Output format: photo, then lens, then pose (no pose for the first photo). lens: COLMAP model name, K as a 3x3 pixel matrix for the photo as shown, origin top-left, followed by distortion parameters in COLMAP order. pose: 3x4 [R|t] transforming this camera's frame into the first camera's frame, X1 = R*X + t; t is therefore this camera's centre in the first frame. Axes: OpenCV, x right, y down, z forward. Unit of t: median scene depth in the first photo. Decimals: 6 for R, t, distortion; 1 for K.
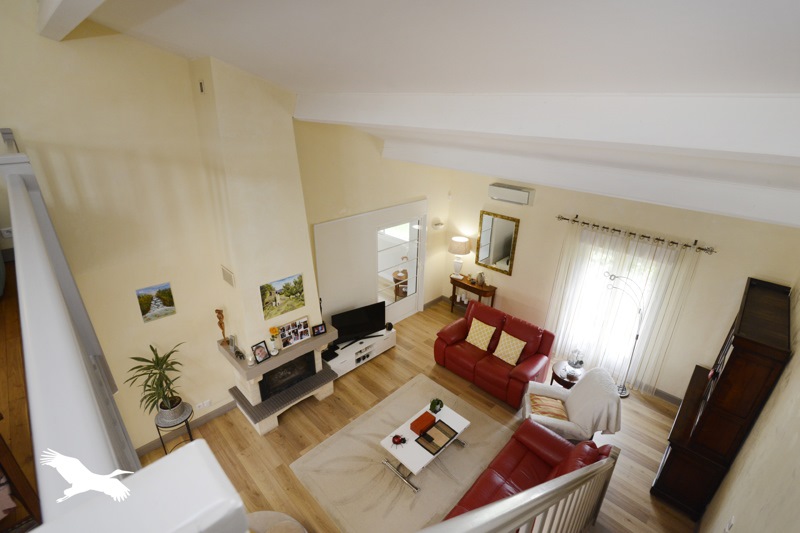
lens RADIAL K [[372.3, 0, 399.2], [0, 372.3, 268.7], [0, 0, 1]] dist [-0.000300, -0.000007]
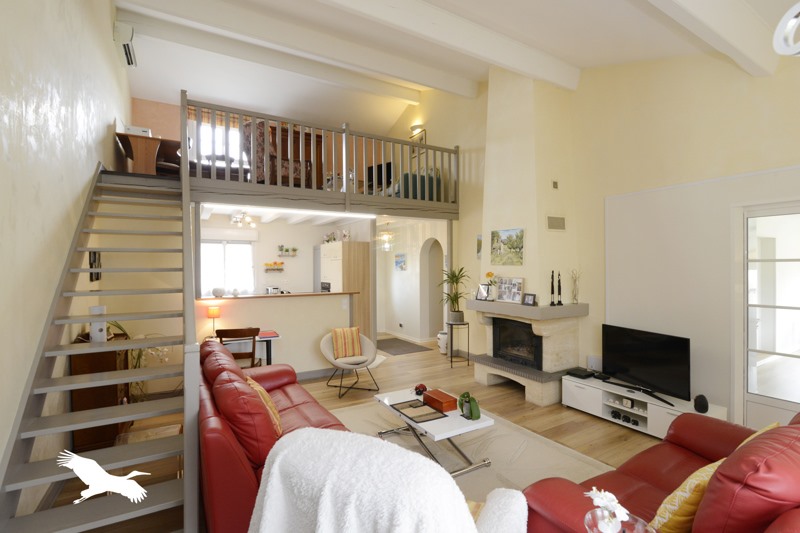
lens RADIAL K [[372.3, 0, 399.0], [0, 372.3, 268.2], [0, 0, 1]] dist [-0.000300, -0.000007]
pose [[-0.255505, -0.010492, -0.966751, 0.765705], [-0.388607, 0.916723, 0.092757, 0.145704], [0.885269, 0.399386, -0.238304, 0.984173]]
